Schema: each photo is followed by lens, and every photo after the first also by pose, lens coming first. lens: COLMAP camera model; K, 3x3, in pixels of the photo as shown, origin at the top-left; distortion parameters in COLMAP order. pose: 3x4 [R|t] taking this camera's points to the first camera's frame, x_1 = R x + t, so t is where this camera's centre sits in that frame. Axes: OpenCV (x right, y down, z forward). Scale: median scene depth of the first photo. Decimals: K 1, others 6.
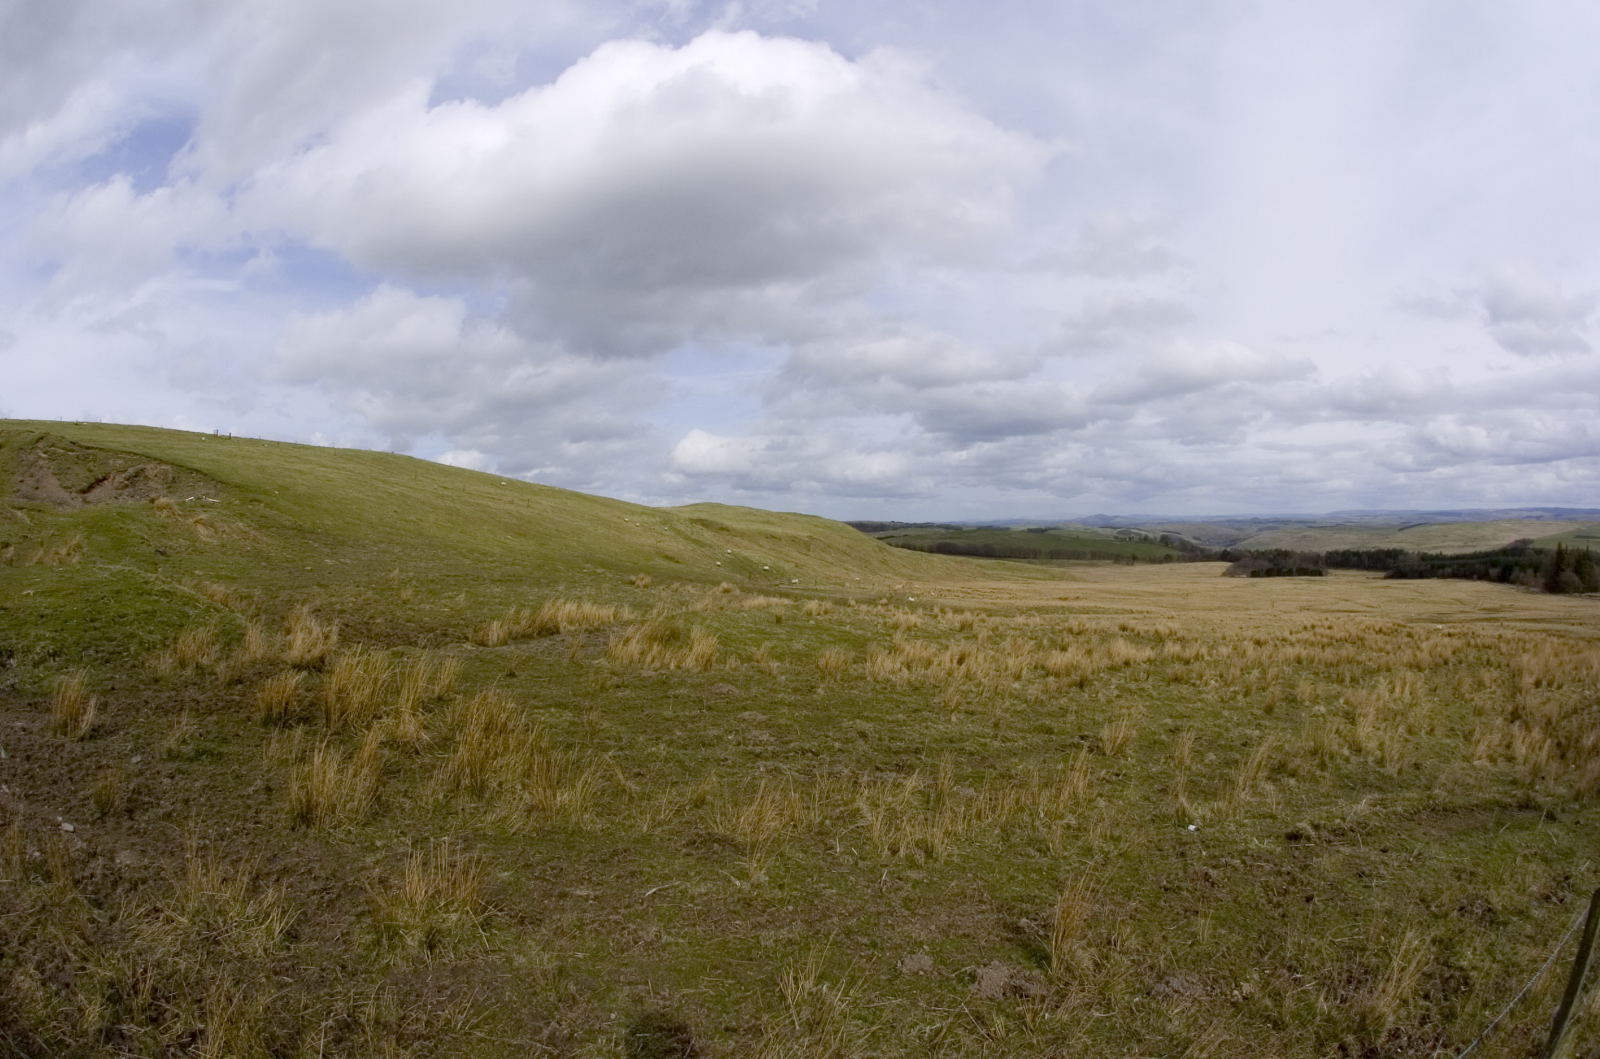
lens RADIAL K [[825.9, 0, 796.3], [0, 825.9, 535.2], [0, 0, 1]] dist [-0.214568, 0.045055]
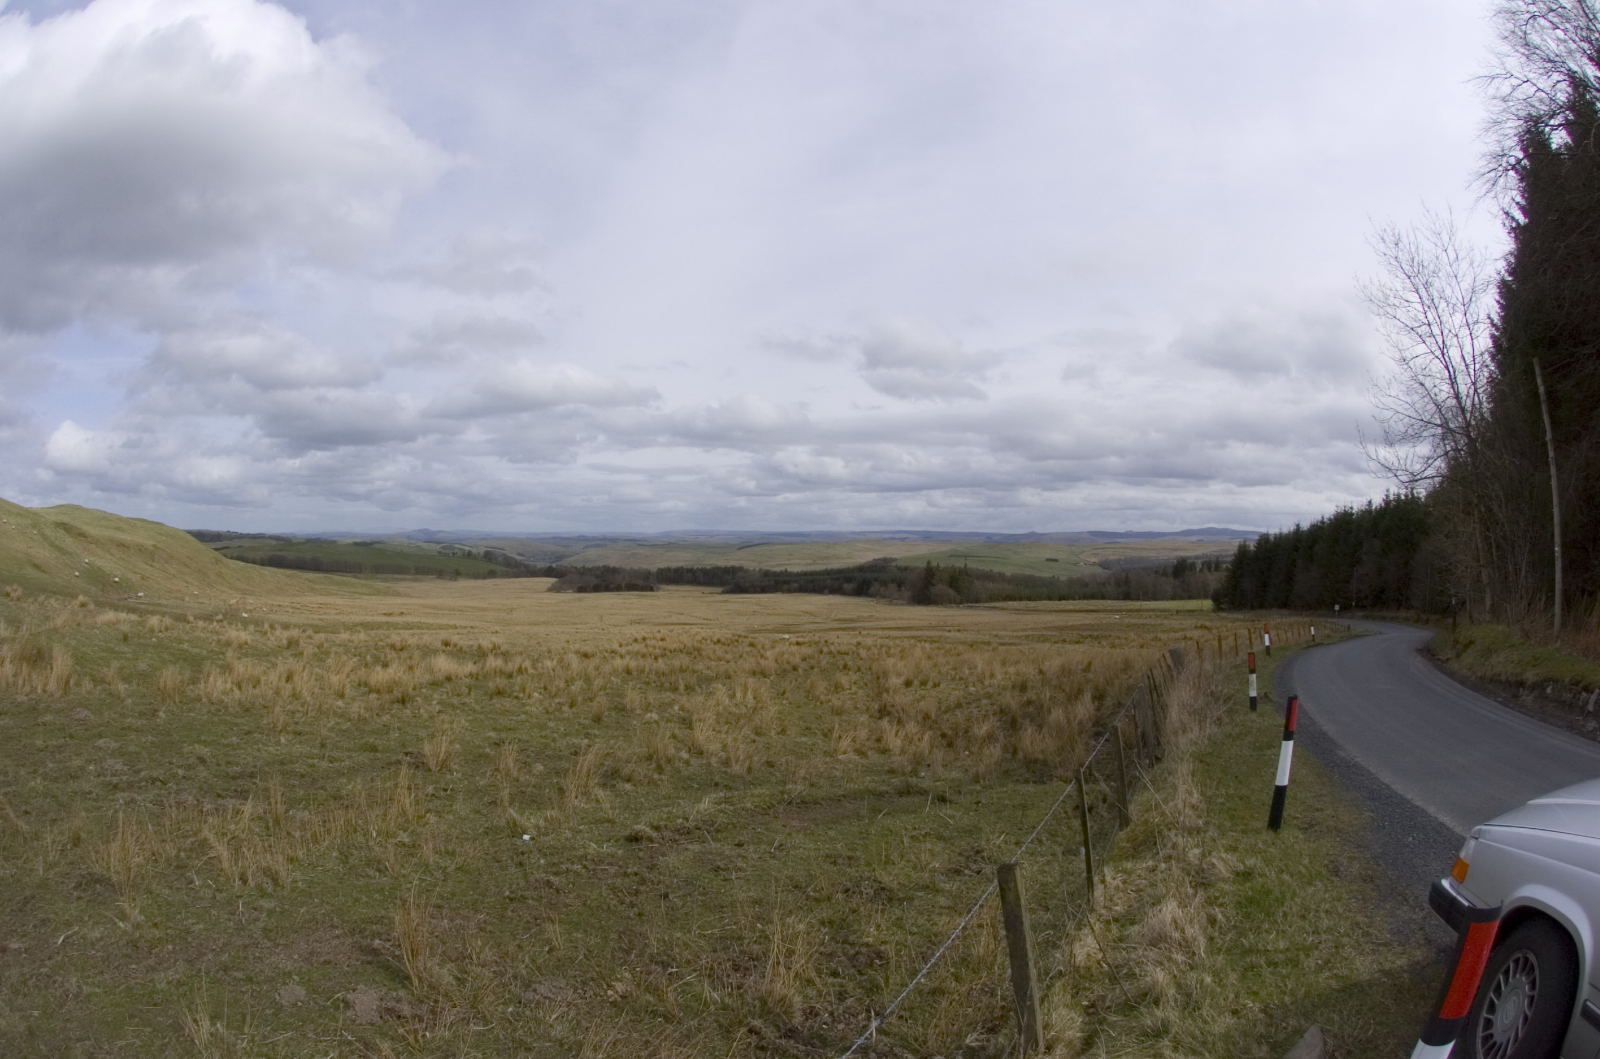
lens RADIAL K [[825.9, 0, 796.3], [0, 825.9, 535.2], [0, 0, 1]] dist [-0.214568, 0.045055]
pose [[0.818977, 0.018848, 0.573517, 0.197713], [-0.010972, 0.999792, -0.017189, -0.006858], [-0.573721, 0.007785, 0.819014, -0.069558]]
